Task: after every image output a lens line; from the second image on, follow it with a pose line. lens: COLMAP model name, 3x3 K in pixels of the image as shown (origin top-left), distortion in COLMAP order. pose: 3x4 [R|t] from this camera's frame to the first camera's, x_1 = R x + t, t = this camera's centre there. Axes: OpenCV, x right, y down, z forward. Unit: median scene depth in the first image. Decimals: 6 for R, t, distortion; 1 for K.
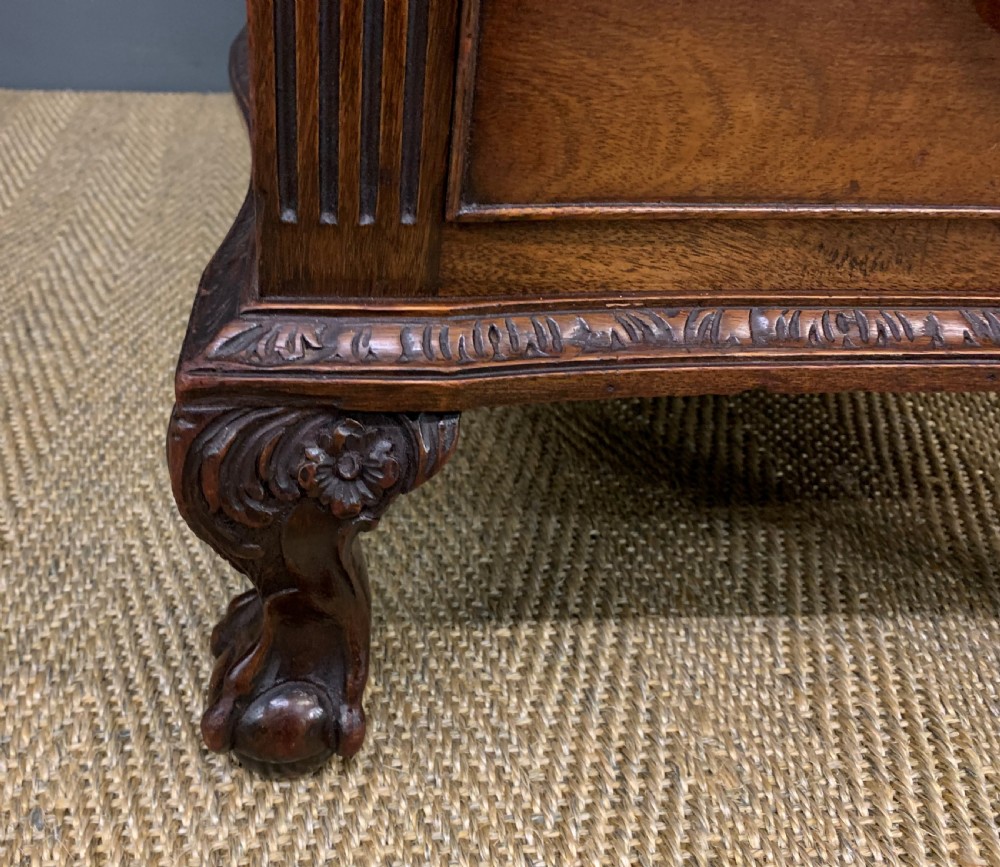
lens RADIAL K [[963.9, 0, 371.5], [0, 963.9, 464.3], [0, 0, 1]] dist [0.039366, -0.008723]
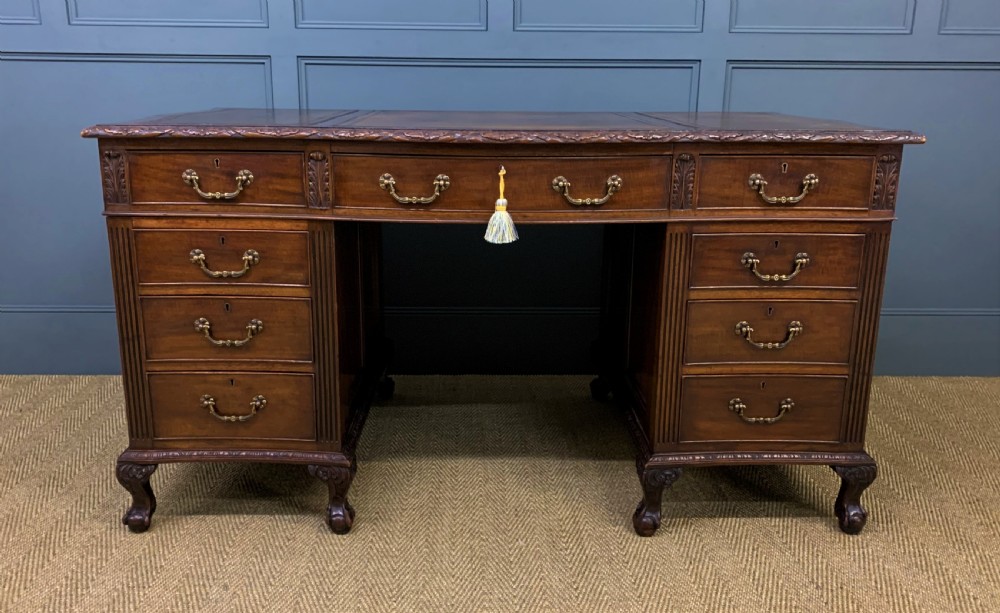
lens RADIAL K [[888.1, 0, 485.5], [0, 888.1, 312.6], [0, 0, 1]] dist [0.004266, 0.012027]
pose [[0.999233, -0.011915, -0.037304, 1.978750], [-0.000894, 0.945401, -0.325908, 0.728097], [0.039151, 0.325691, 0.944665, -3.918536]]
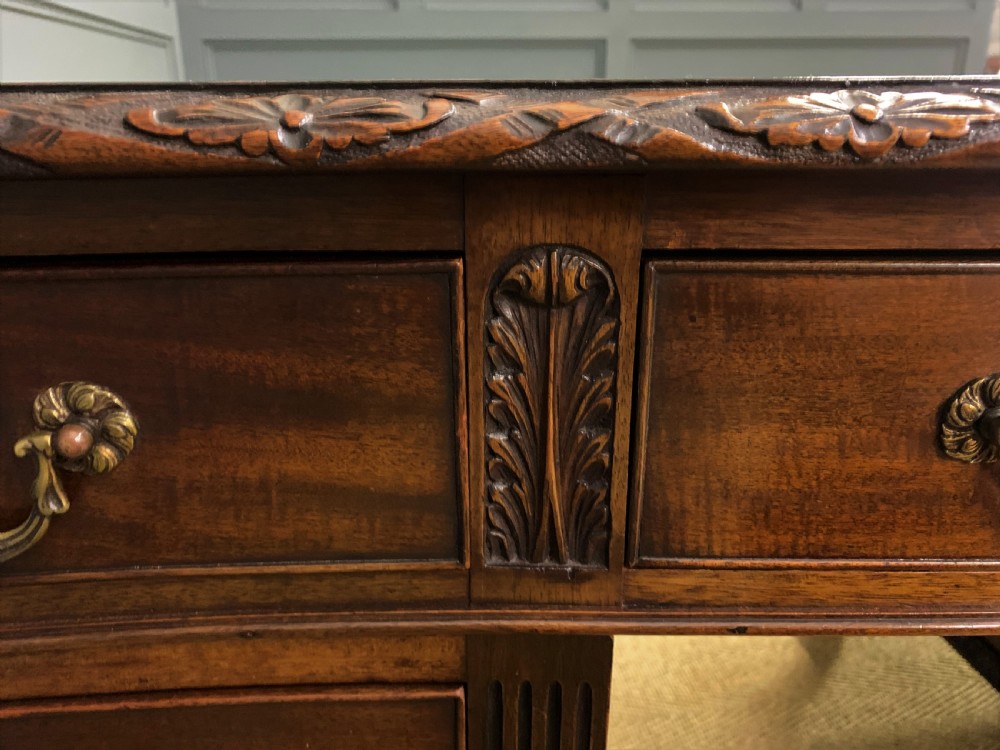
lens RADIAL K [[783.2, 0, 473.0], [0, 783.2, 372.5], [0, 0, 1]] dist [-0.005848, -0.003216]
pose [[0.996594, -0.063413, 0.052721, 0.923469], [0.074594, 0.965779, -0.248408, -1.175927], [-0.035165, 0.251495, 0.967220, -0.685633]]
